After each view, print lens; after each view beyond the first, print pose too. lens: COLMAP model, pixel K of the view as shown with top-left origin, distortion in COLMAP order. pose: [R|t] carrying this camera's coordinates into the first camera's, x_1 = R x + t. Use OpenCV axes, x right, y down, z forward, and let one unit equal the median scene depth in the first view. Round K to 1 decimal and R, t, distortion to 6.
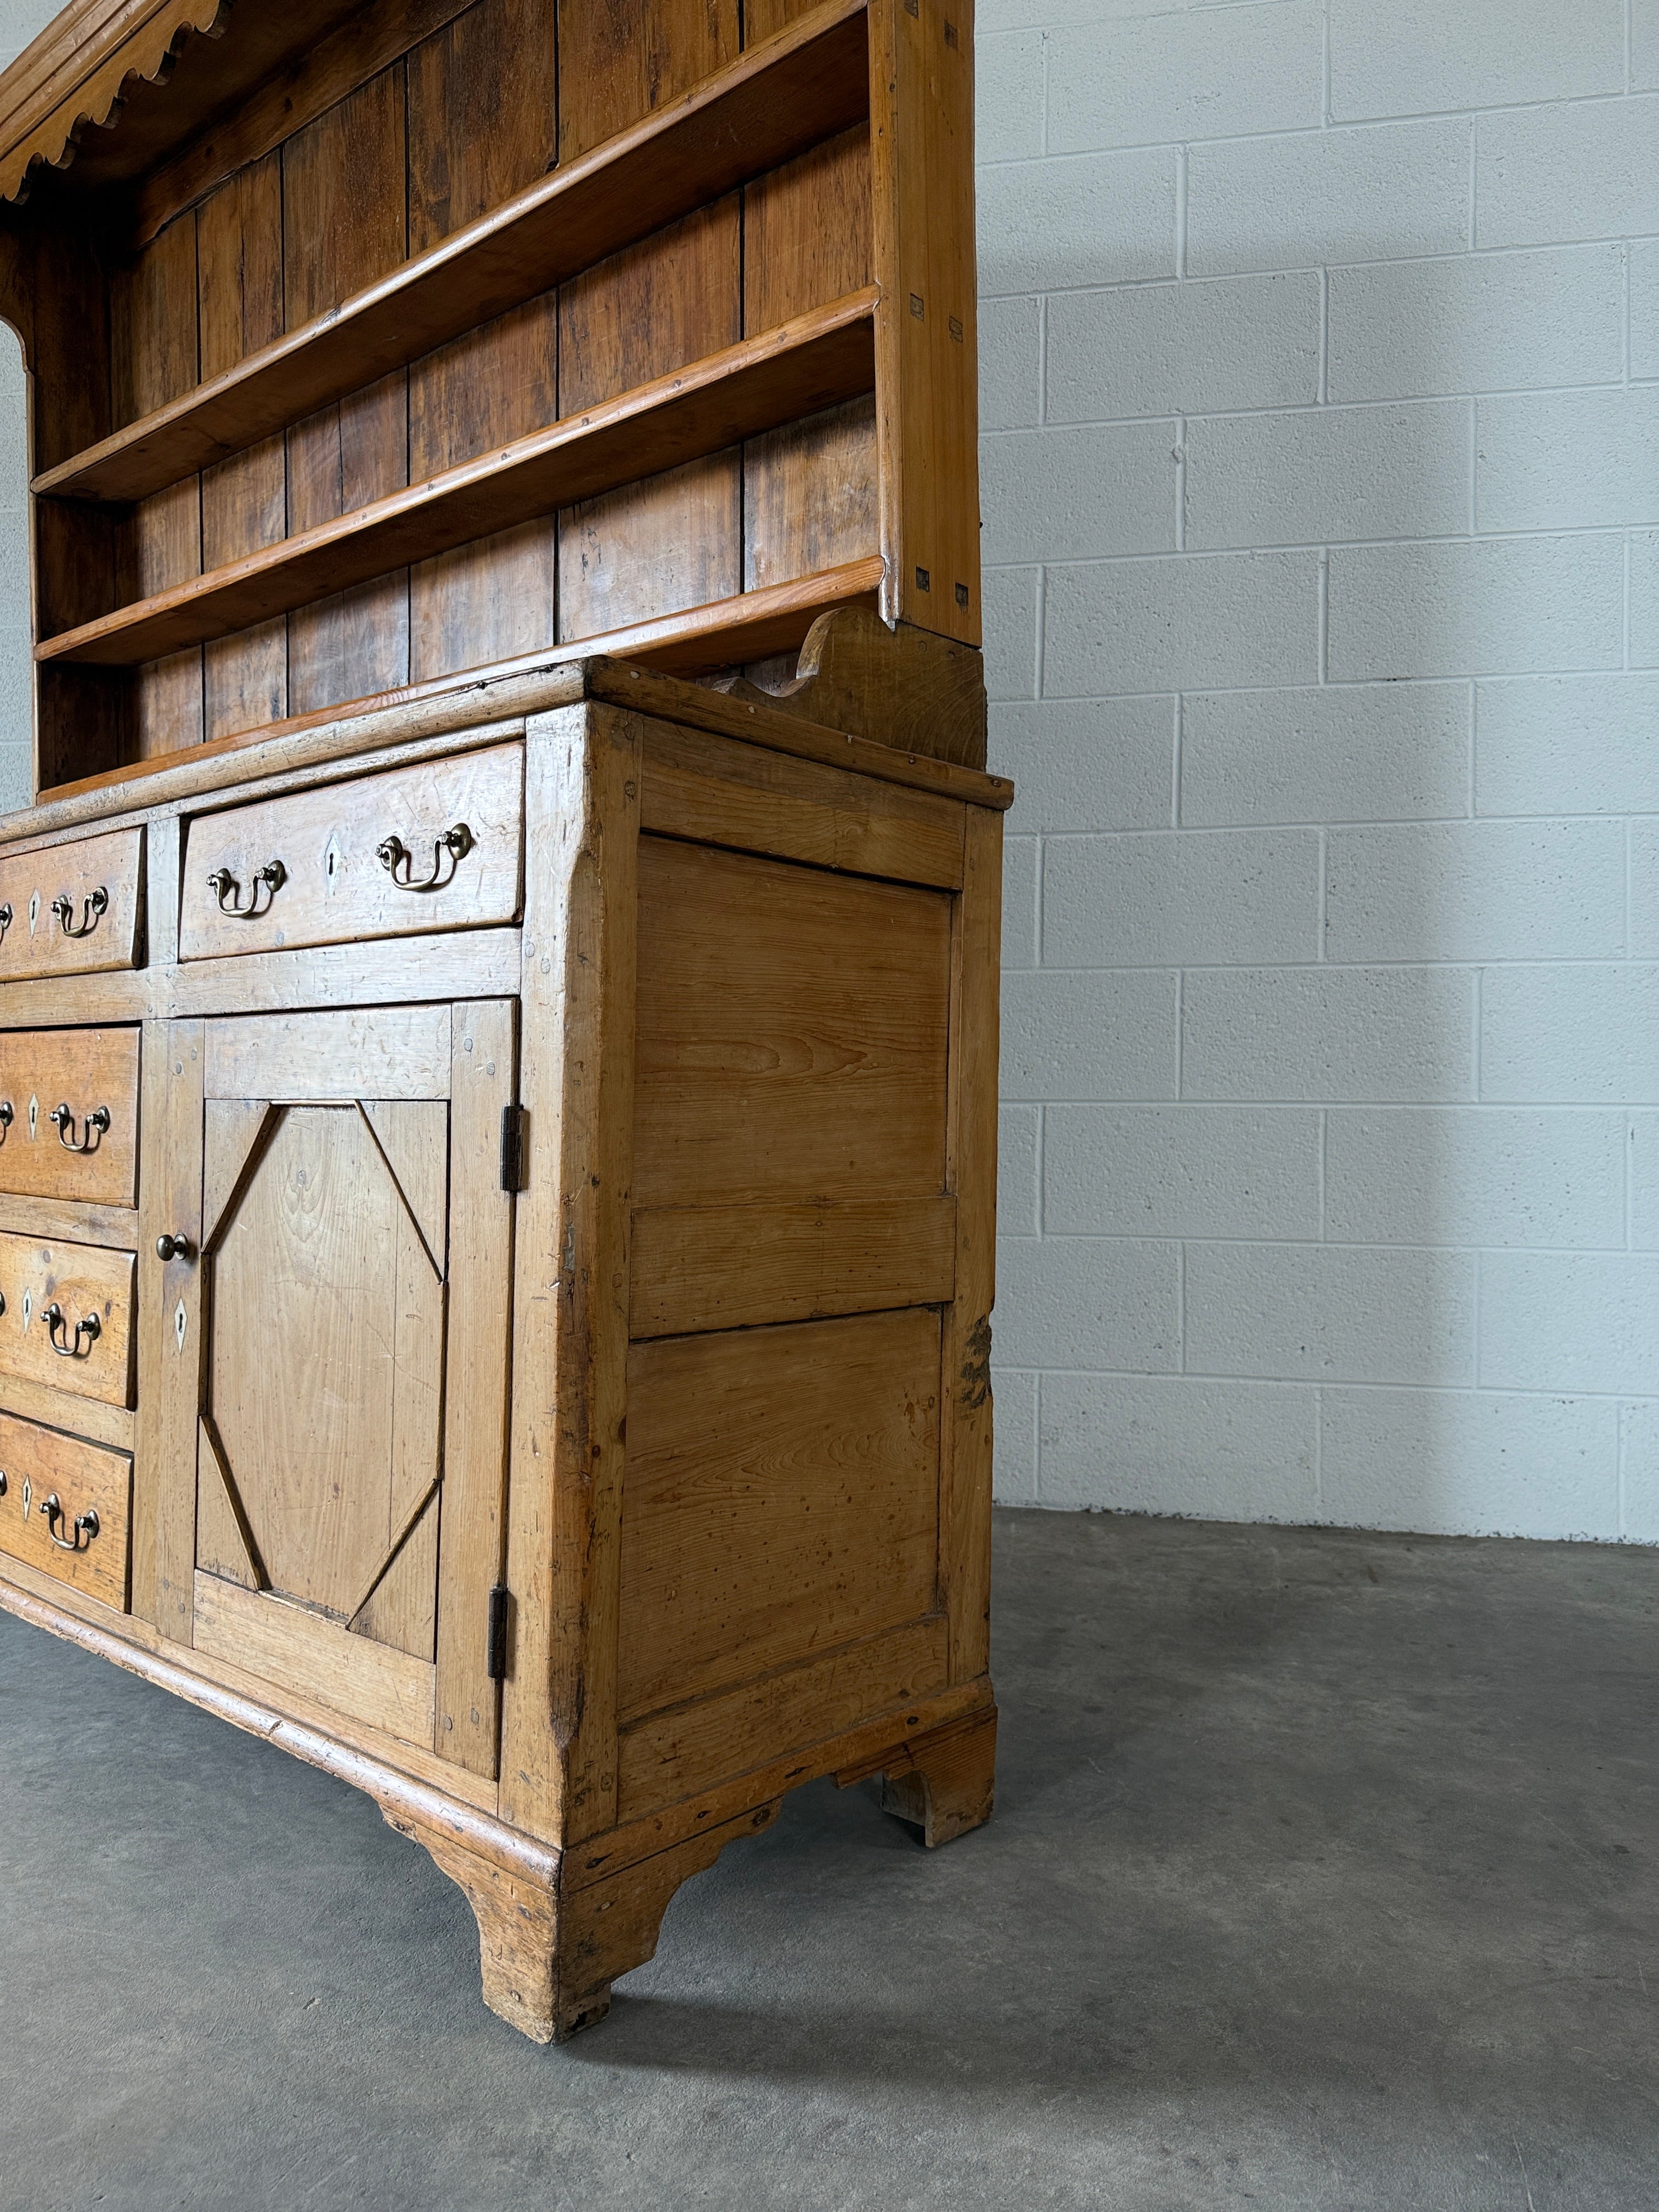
lens RADIAL K [[1576.9, 0, 817.7], [0, 1576.9, 1100.2], [0, 0, 1]] dist [0.003490, -0.000602]
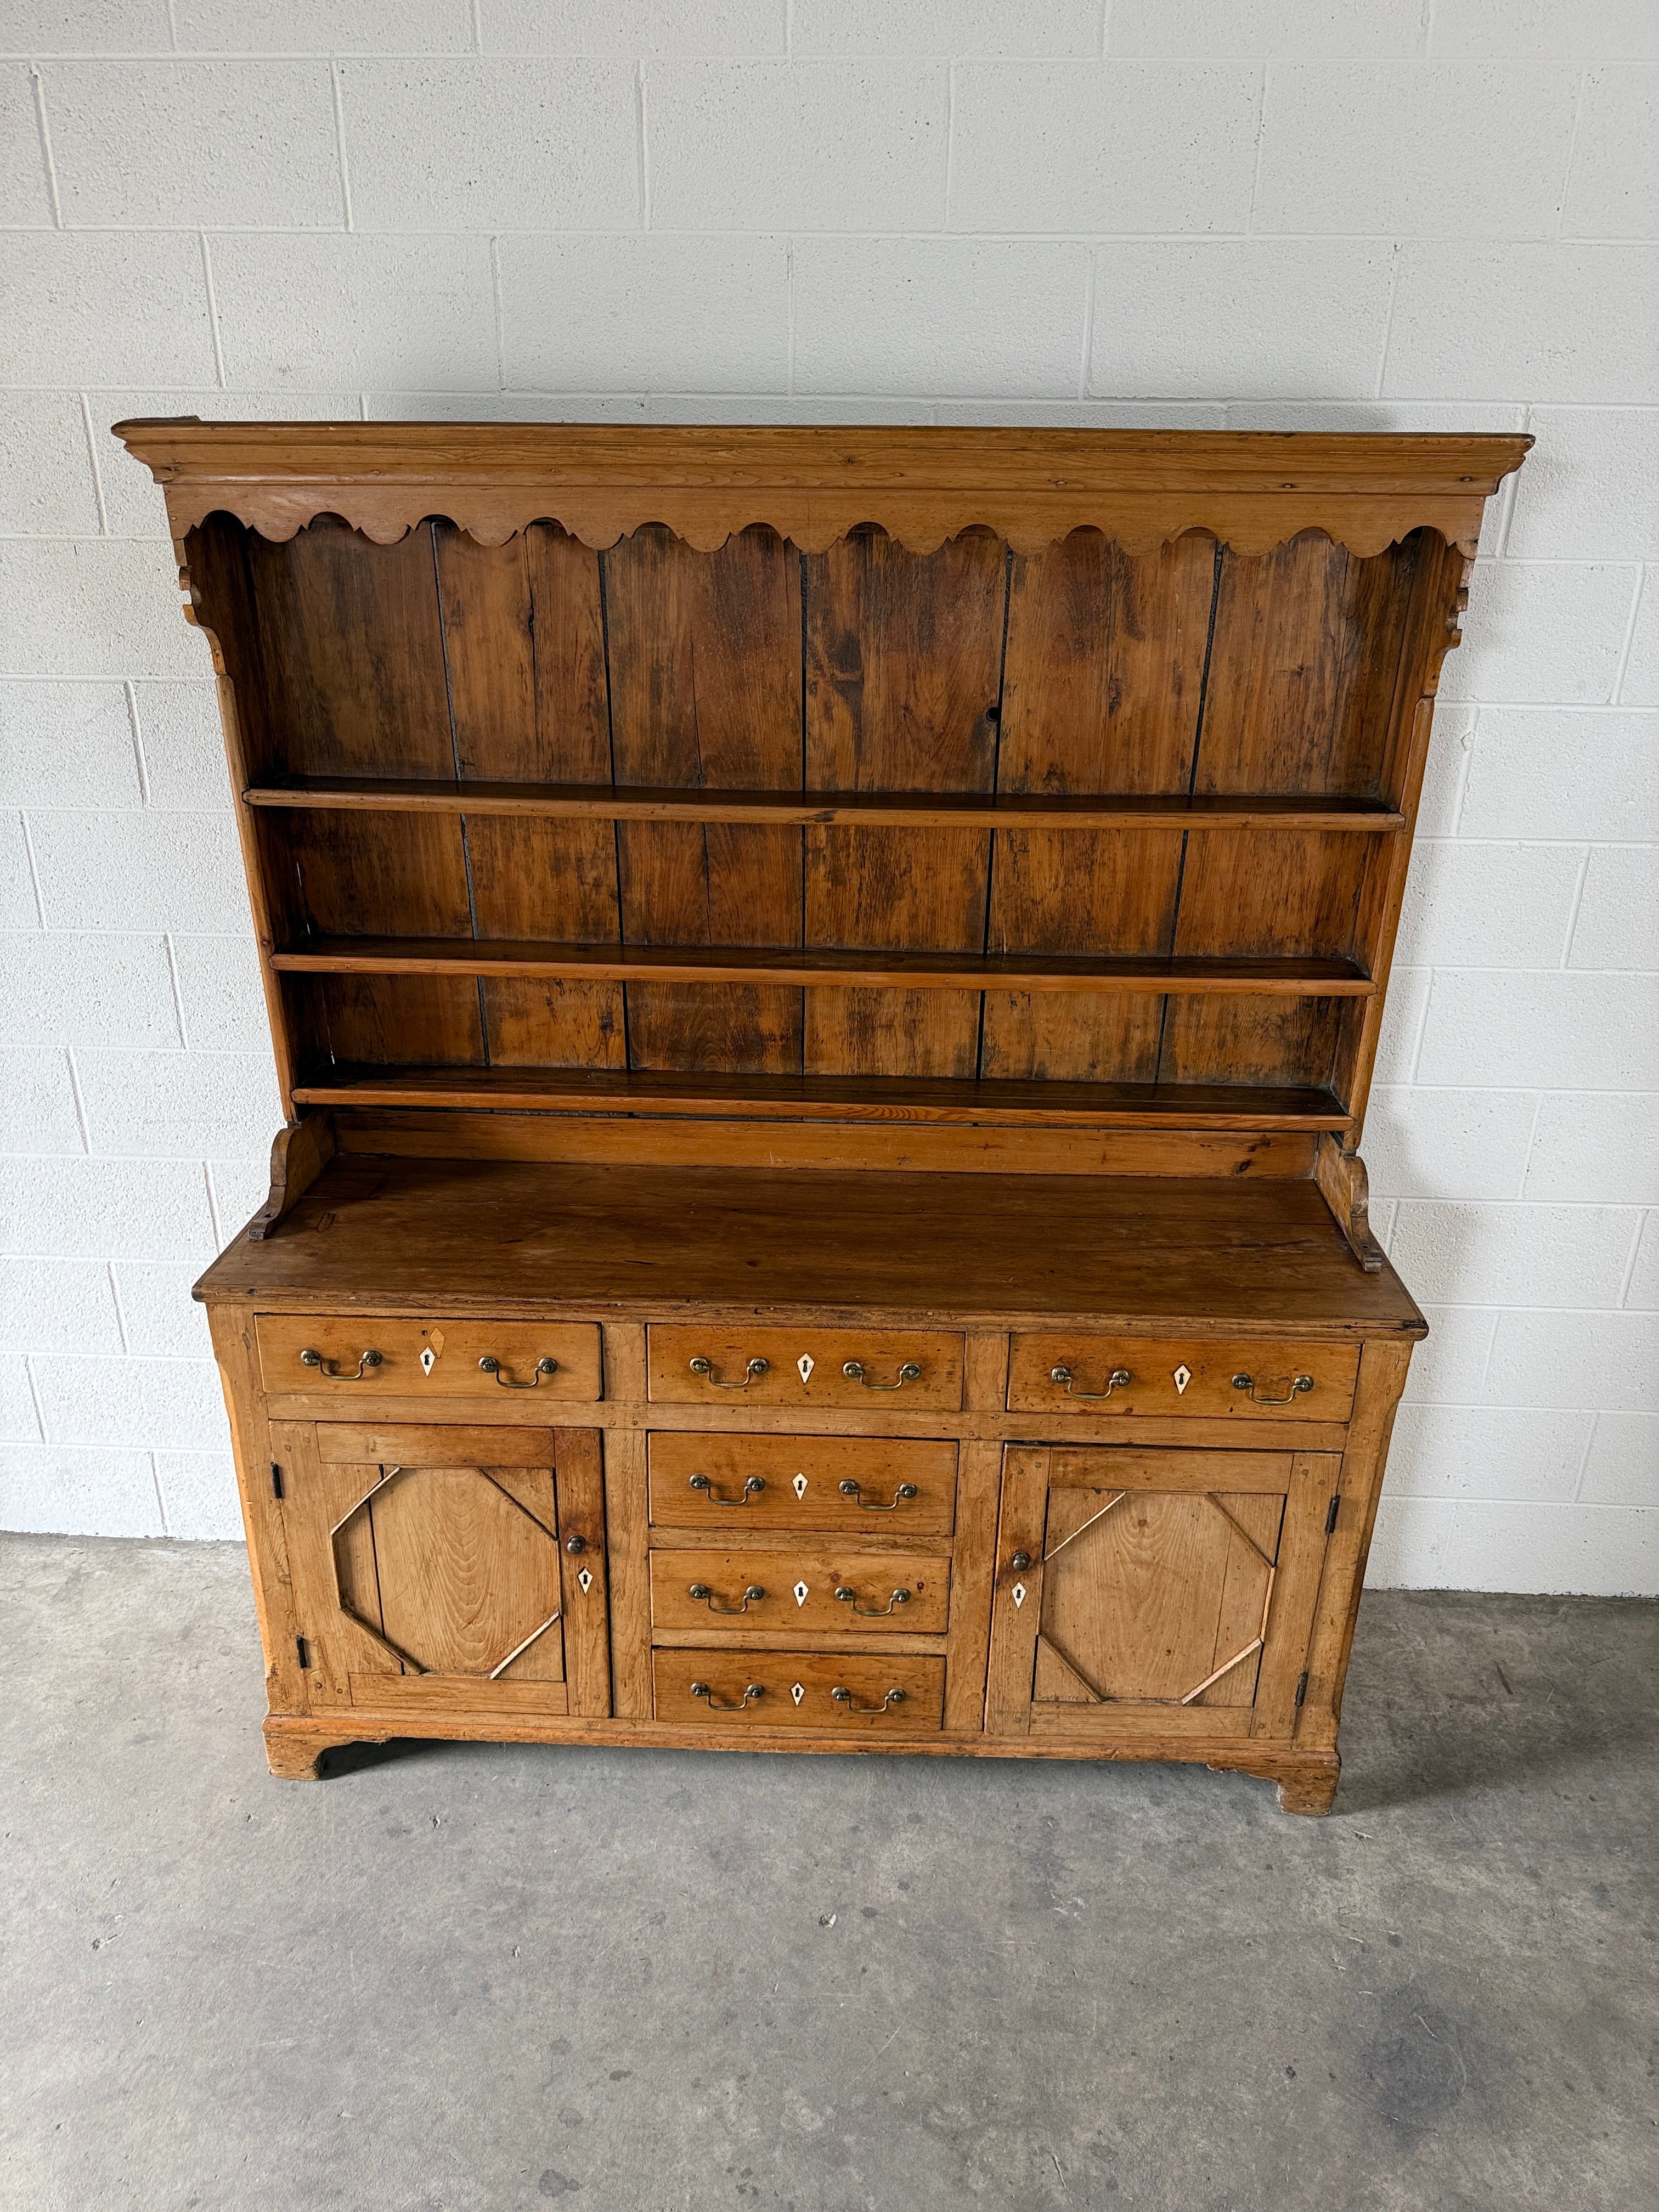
lens RADIAL K [[1540.3, 0, 827.8], [0, 1540.3, 1107.7], [0, 0, 1]] dist [0.154519, -0.272796]
pose [[0.772799, -0.254821, 0.581247, -0.924331], [-0.001880, 0.914930, 0.403608, -0.673813], [-0.634648, -0.313000, 0.706578, 0.056274]]
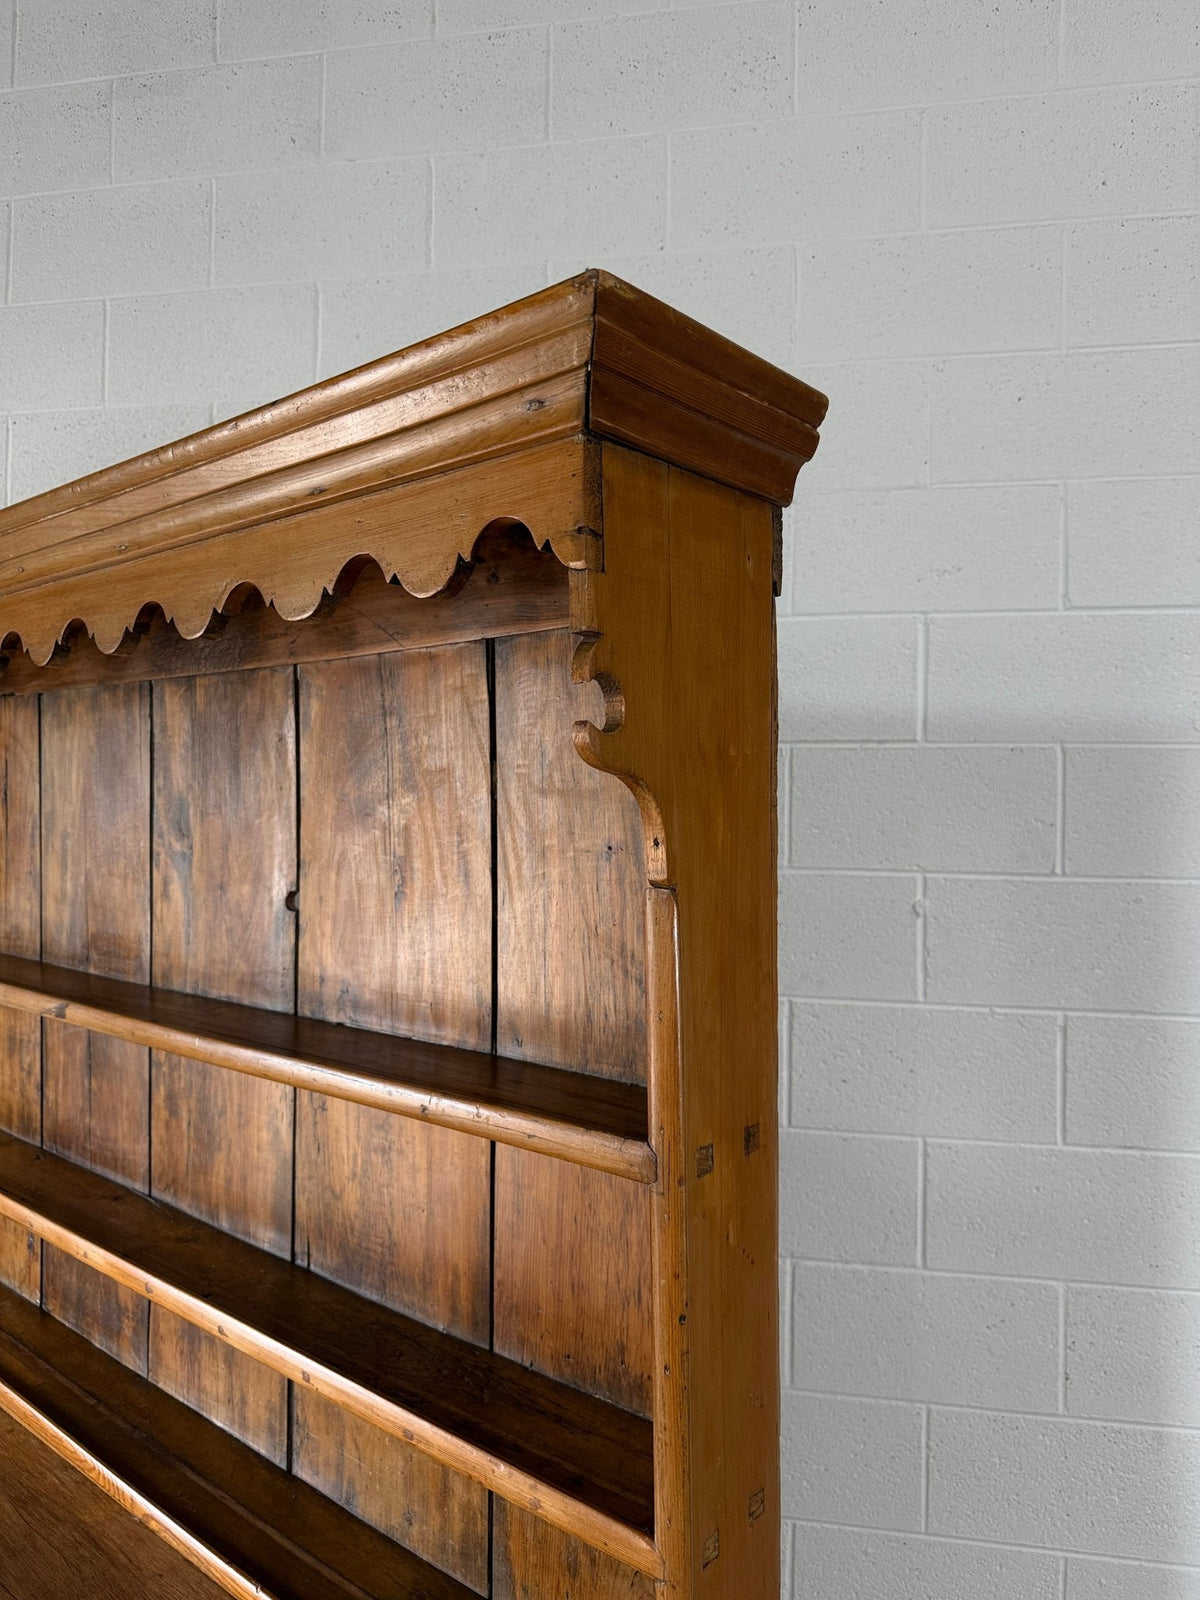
lens RADIAL K [[1132.2, 0, 600.2], [0, 1132.2, 804.4], [0, 0, 1]] dist [0.079130, -0.132190]
pose [[0.999747, 0.003546, 0.022204, -0.002532], [-0.003322, 0.999943, -0.010105, -0.530374], [-0.022239, 0.010029, 0.999702, 0.274033]]
